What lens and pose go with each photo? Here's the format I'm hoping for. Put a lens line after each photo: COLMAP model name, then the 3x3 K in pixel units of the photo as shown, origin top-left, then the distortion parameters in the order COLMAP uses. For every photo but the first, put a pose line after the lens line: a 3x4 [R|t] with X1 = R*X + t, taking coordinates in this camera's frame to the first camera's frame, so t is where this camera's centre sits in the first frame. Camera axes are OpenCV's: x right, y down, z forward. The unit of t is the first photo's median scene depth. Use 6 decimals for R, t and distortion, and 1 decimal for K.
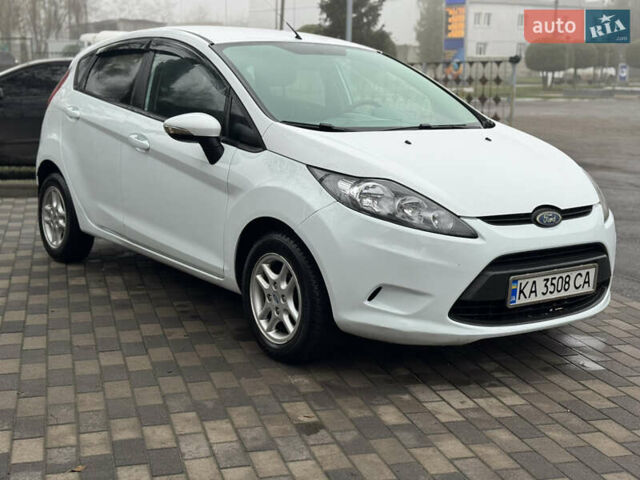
lens RADIAL K [[941.3, 0, 320.0], [0, 941.3, 240.0], [0, 0, 1]] dist [0.030500, 0.044093]
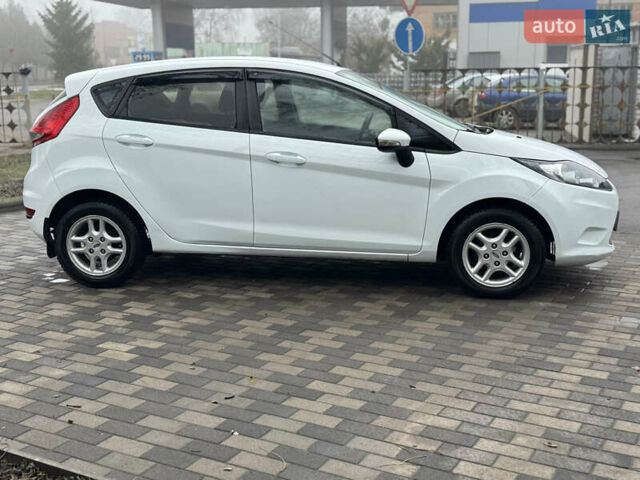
lens RADIAL K [[825.1, 0, 320.0], [0, 825.1, 240.0], [0, 0, 1]] dist [0.173320, -0.006270]
pose [[0.703835, -0.158761, 0.692395, -1.088191], [0.148706, 0.986039, 0.074929, -0.092026], [-0.694624, 0.050225, 0.717617, 0.291814]]
